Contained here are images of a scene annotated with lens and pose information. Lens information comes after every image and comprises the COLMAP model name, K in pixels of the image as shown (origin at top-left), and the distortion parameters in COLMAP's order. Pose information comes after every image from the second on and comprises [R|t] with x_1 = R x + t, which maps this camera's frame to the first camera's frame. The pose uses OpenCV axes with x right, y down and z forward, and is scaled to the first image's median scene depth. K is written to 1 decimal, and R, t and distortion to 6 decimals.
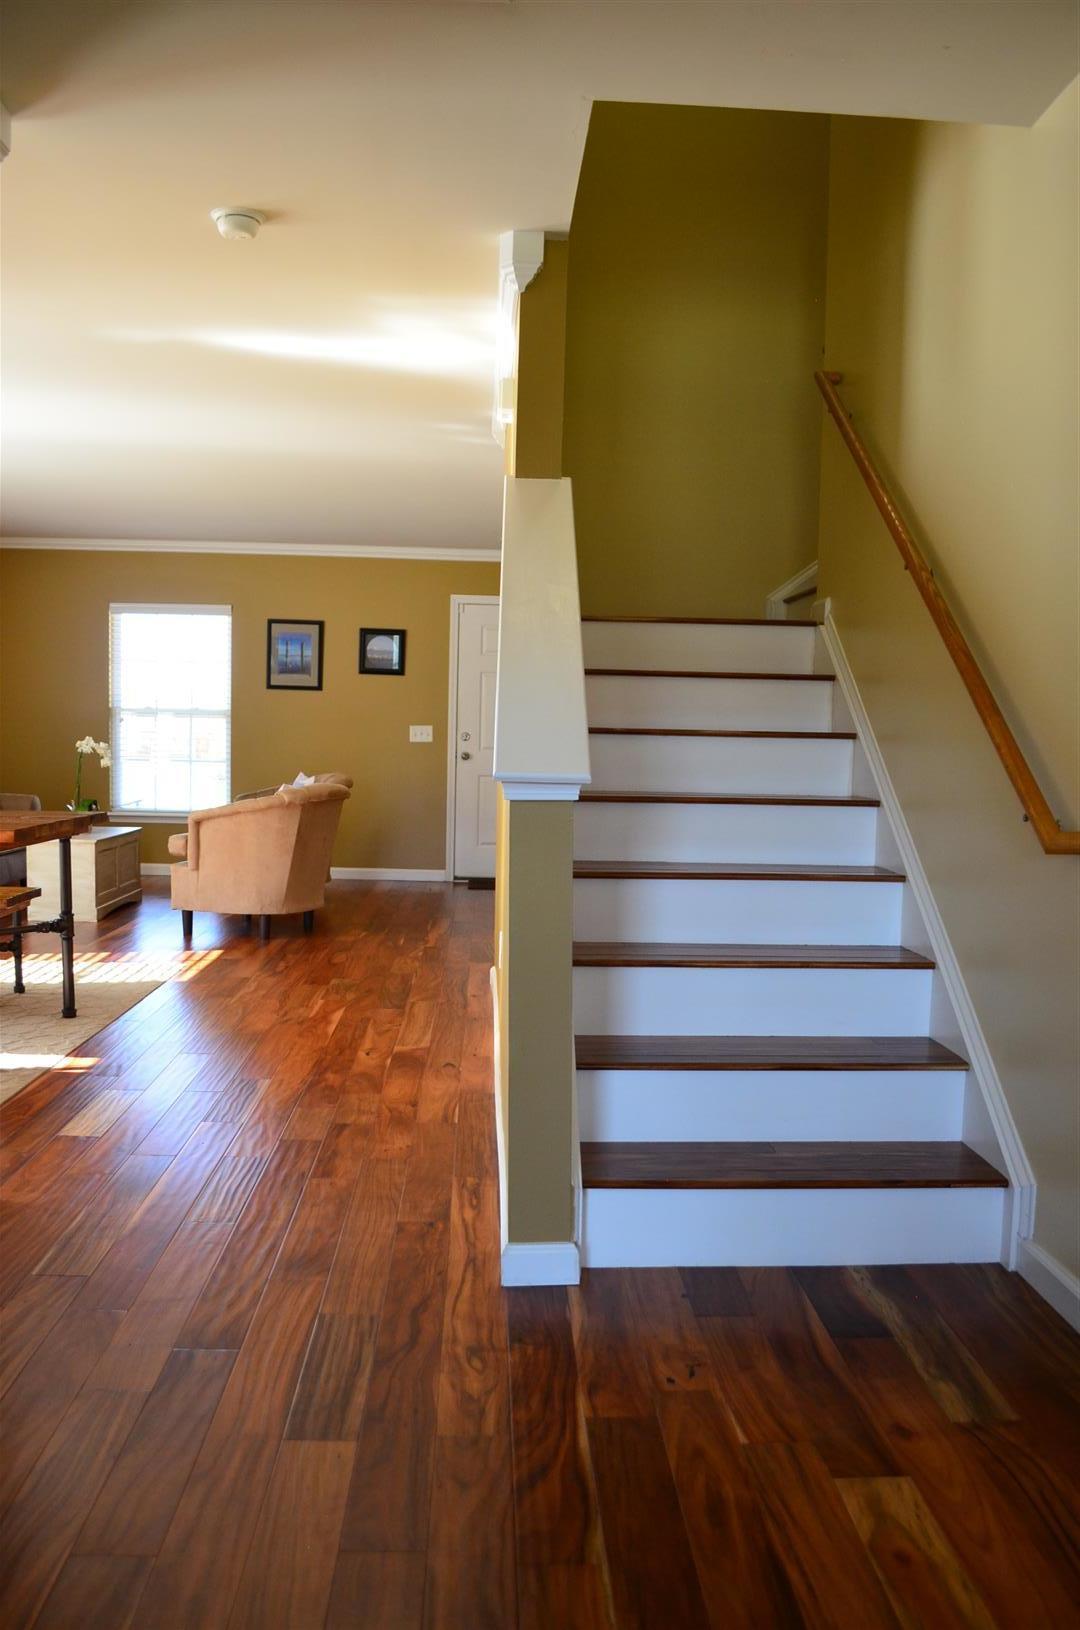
lens RADIAL K [[1285.1, 0, 540.0], [0, 1285.1, 815.0], [0, 0, 1]] dist [-0.074914, 0.008013]
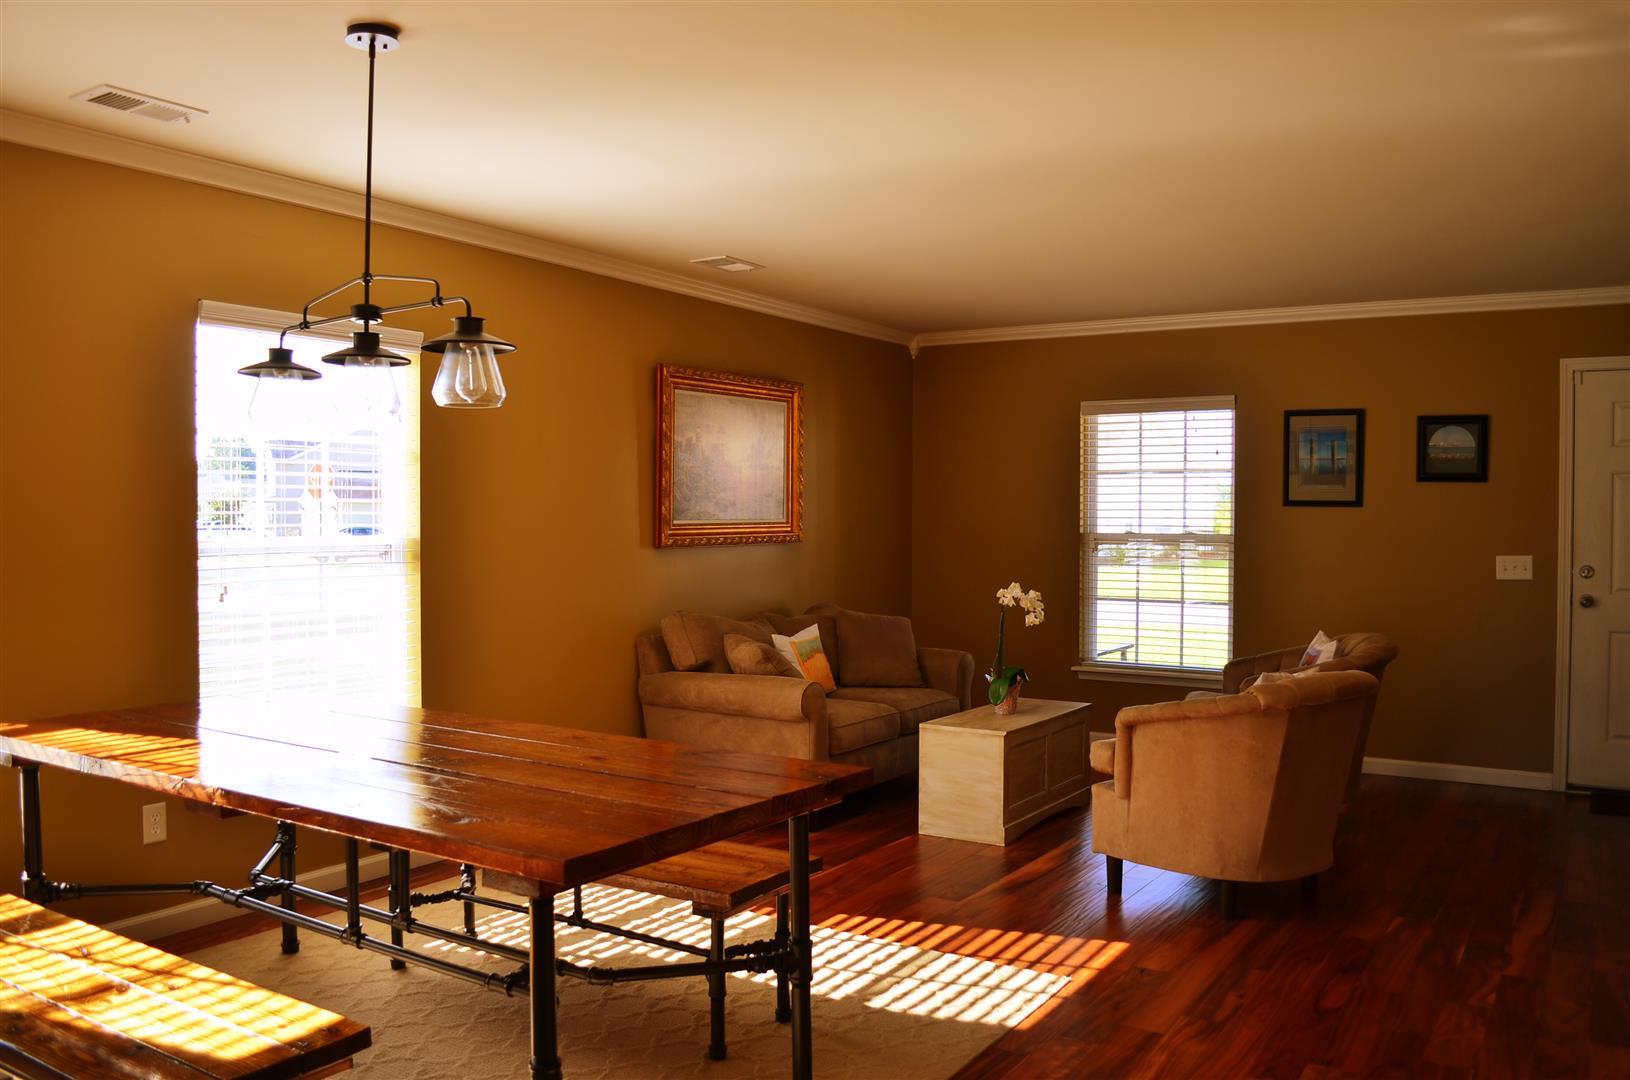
lens RADIAL K [[1285.1, 0, 838.7], [0, 1285.1, 540.6], [0, 0, 1]] dist [-0.074914, 0.008013]
pose [[0.826748, -0.008163, -0.562513, -0.014837], [-0.021803, 0.998679, -0.046537, -0.040962], [0.562150, 0.050738, 0.825478, 0.268464]]
